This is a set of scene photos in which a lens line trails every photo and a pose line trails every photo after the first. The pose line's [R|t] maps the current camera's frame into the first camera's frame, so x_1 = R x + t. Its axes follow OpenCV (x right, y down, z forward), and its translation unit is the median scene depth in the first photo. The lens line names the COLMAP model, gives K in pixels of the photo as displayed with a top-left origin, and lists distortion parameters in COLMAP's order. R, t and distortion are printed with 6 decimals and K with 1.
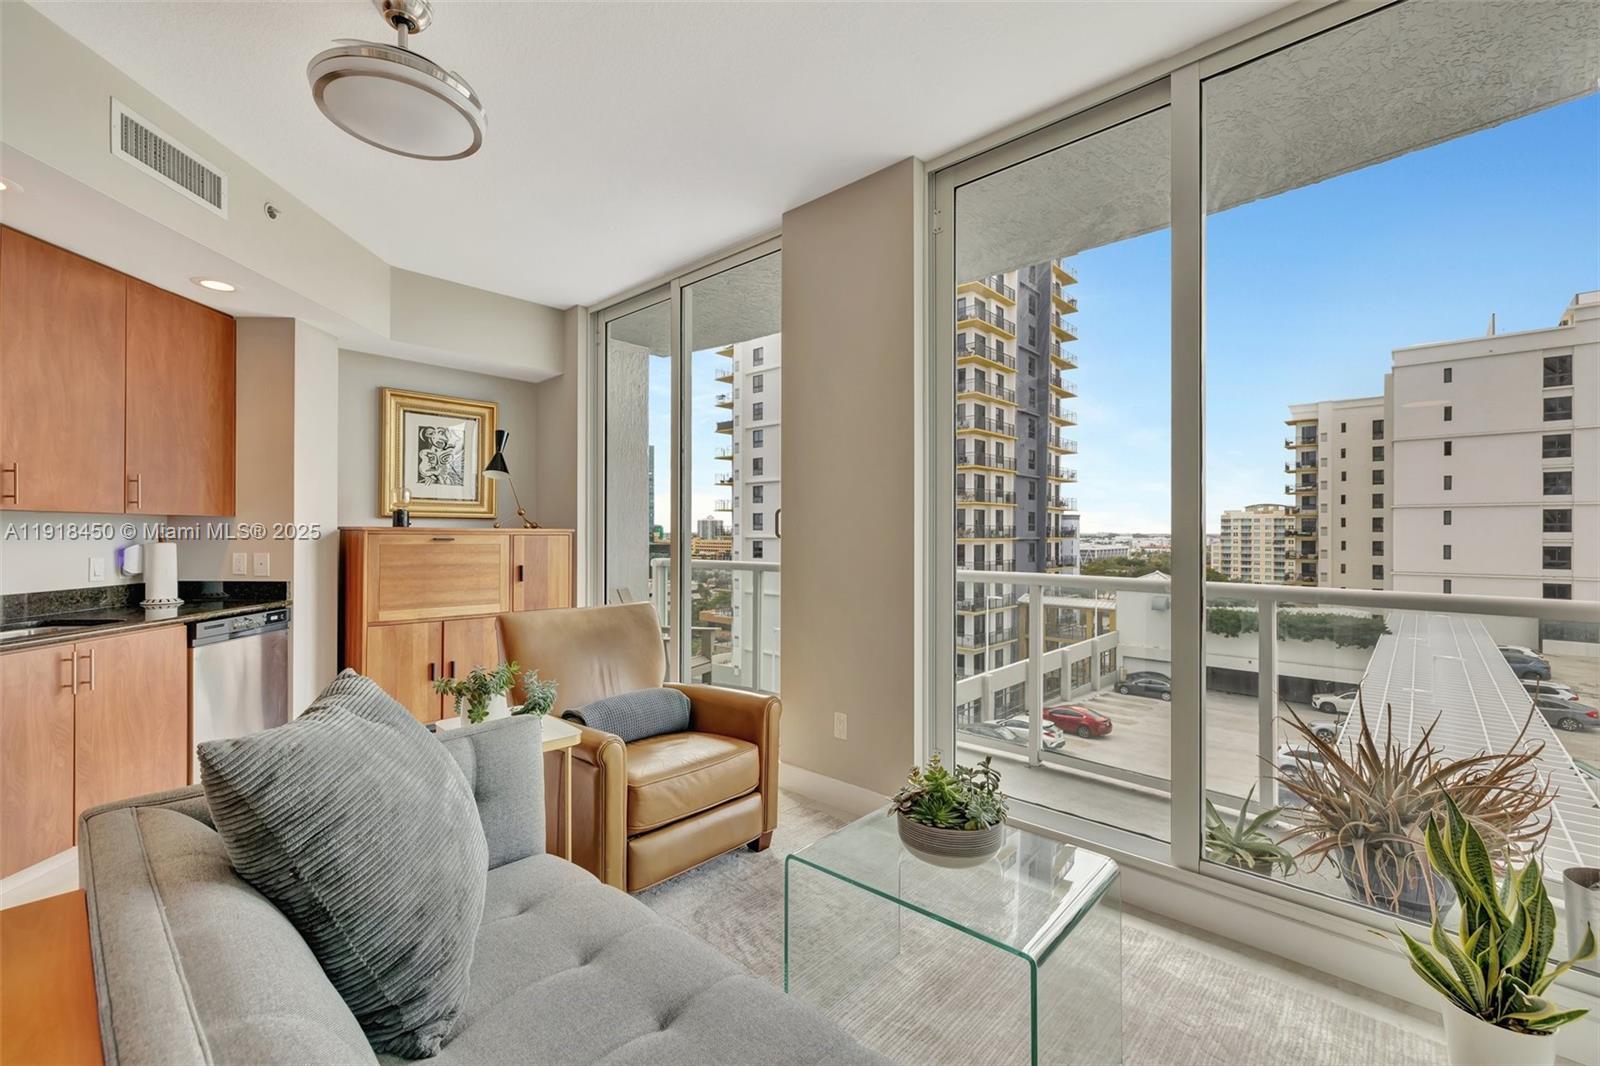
lens RADIAL K [[666.4, 0, 797.3], [0, 666.4, 535.4], [0, 0, 1]] dist [-0.000361, 0.000127]
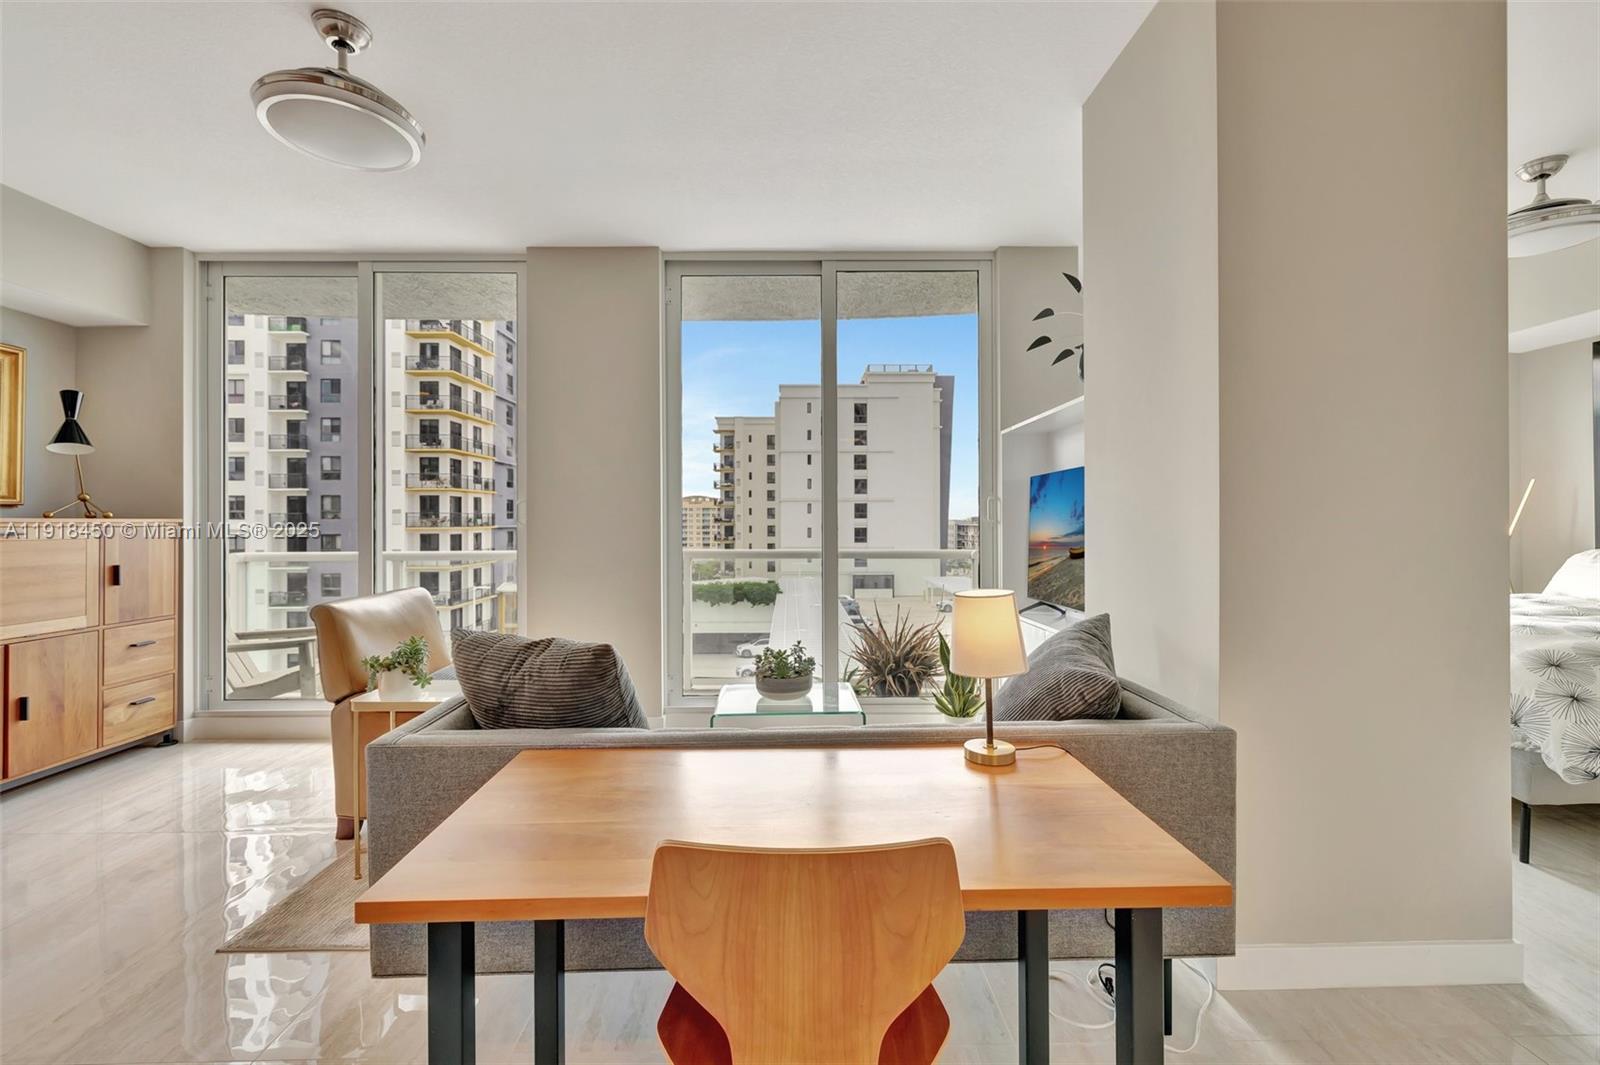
lens RADIAL K [[669.2, 0, 790.5], [0, 669.2, 518.2], [0, 0, 1]] dist [-0.002831, -0.000032]
pose [[0.729308, -0.003533, 0.684176, -0.339373], [0.008712, 0.999954, -0.004123, -0.000199], [-0.684130, 0.008968, 0.729305, -0.111822]]
